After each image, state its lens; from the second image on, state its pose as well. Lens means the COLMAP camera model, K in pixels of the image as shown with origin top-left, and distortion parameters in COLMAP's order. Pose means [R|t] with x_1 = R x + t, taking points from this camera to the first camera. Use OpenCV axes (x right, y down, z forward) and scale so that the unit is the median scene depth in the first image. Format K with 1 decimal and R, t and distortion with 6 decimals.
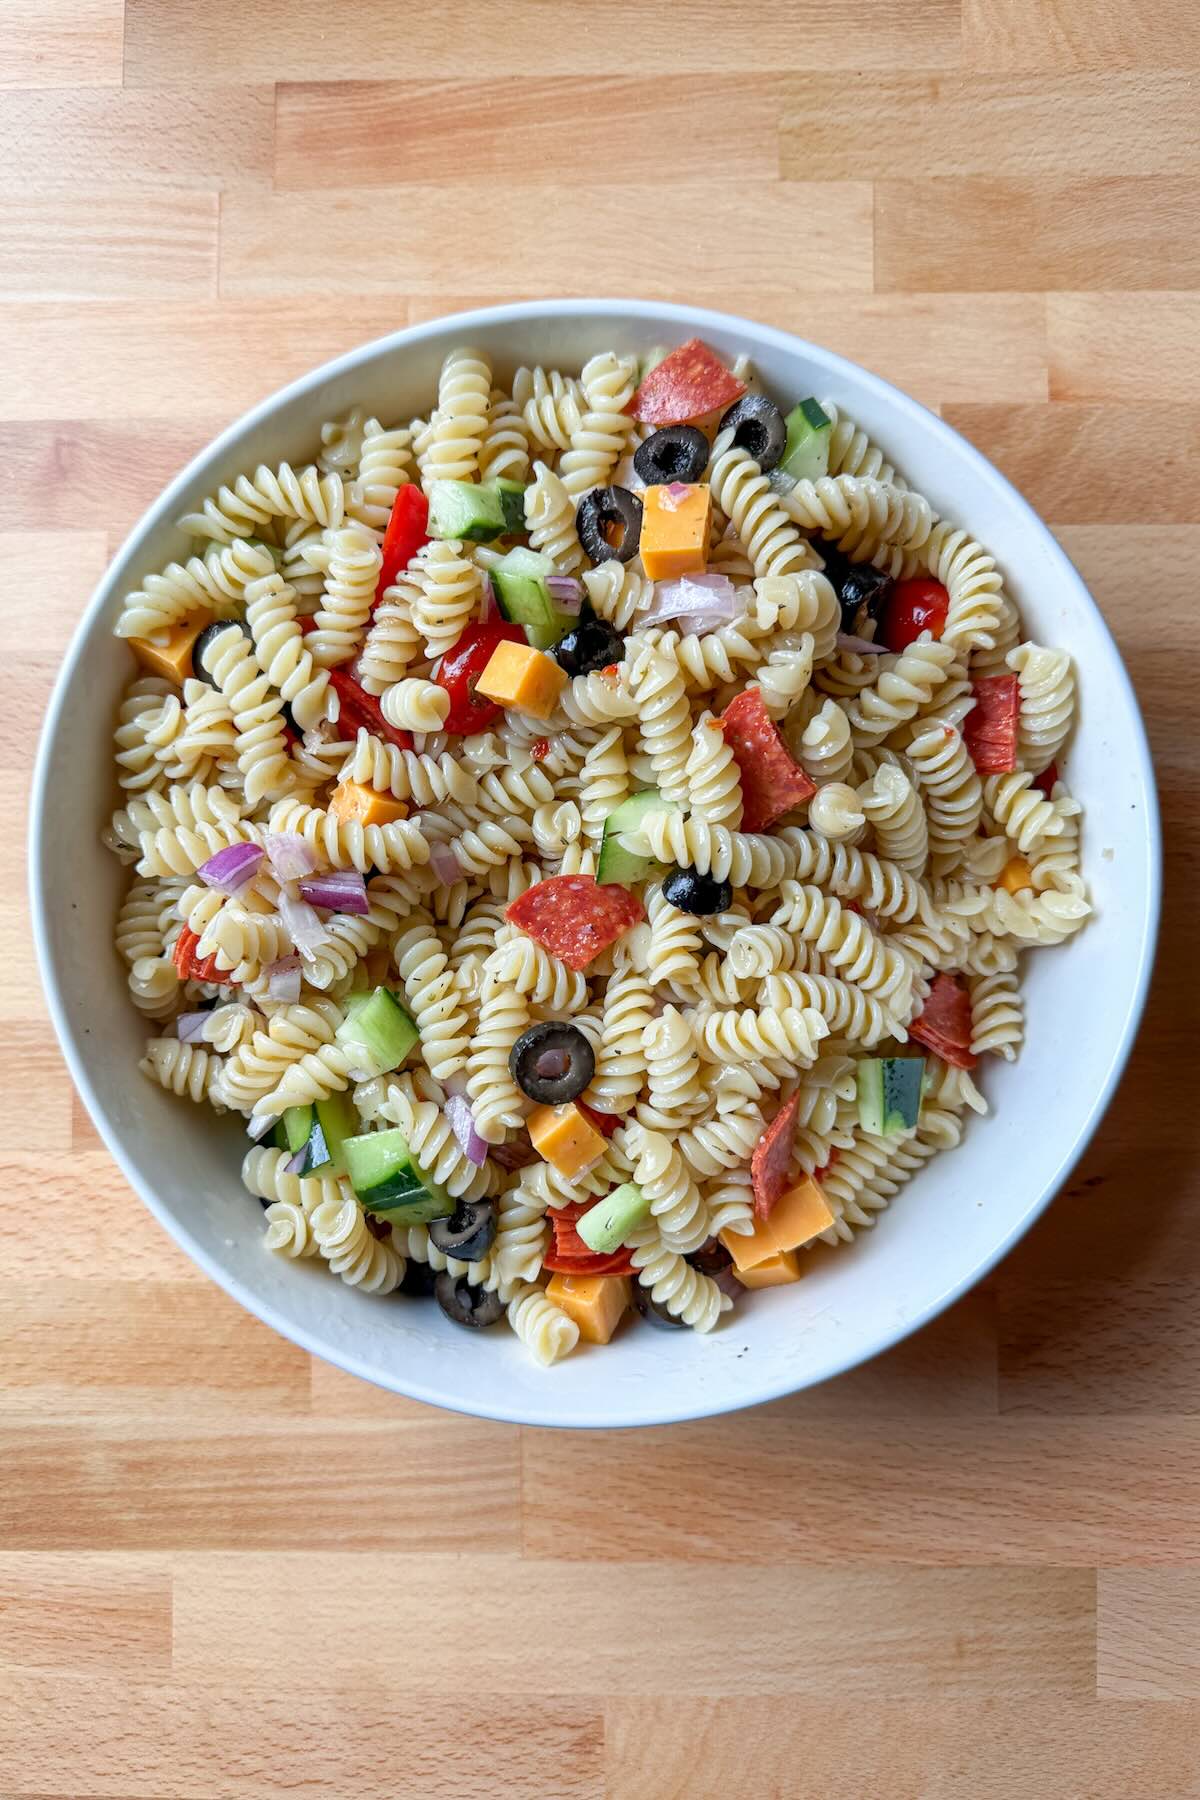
lens RADIAL K [[1260.2, 0, 608.6], [0, 1260.2, 913.6], [0, 0, 1]] dist [-0.007378, -0.006023]
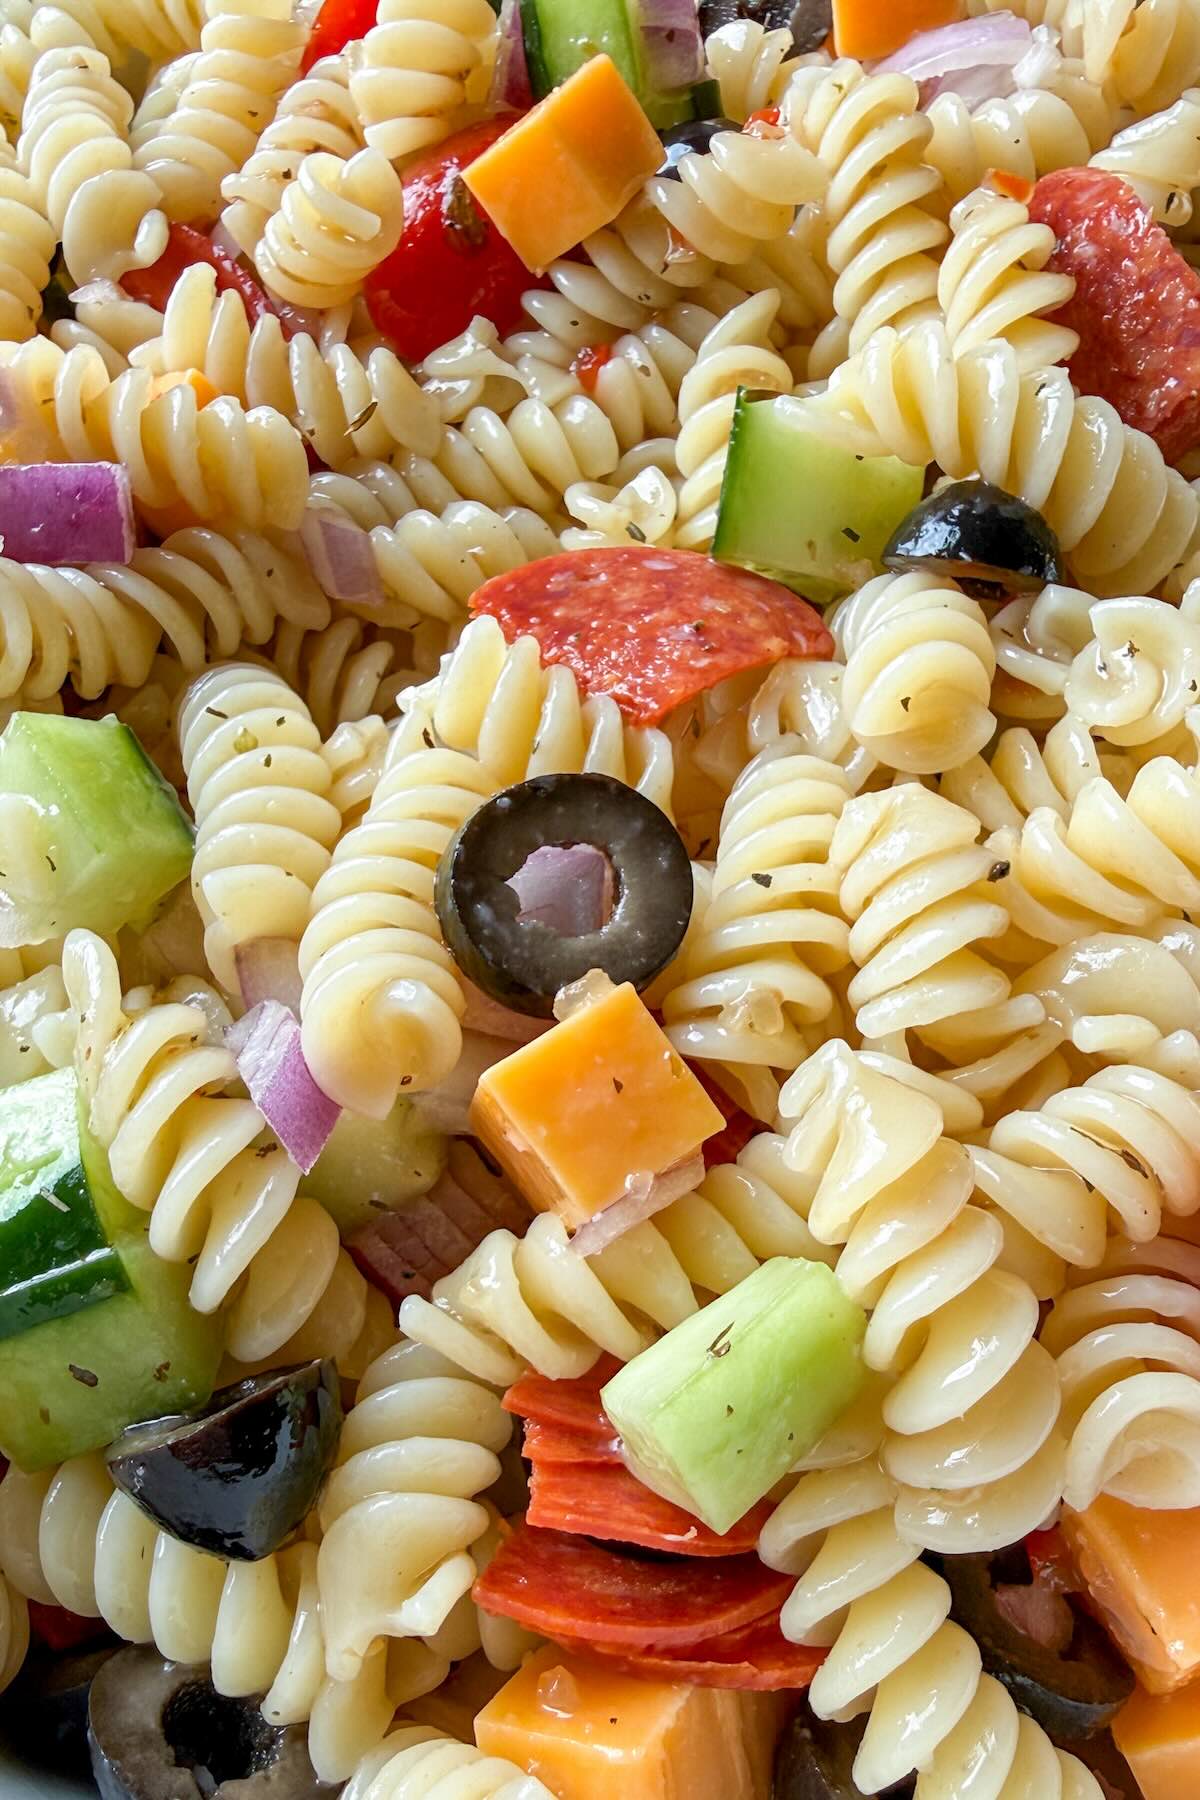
lens RADIAL K [[1658.9, 0, 614.2], [0, 1658.9, 900.1], [0, 0, 1]] dist [-0.003745, 0.000000]
pose [[0.996987, 0.032906, -0.070249, -0.000412], [-0.064761, 0.851595, -0.520185, 0.362839], [0.042706, 0.523167, 0.851159, 0.650757]]
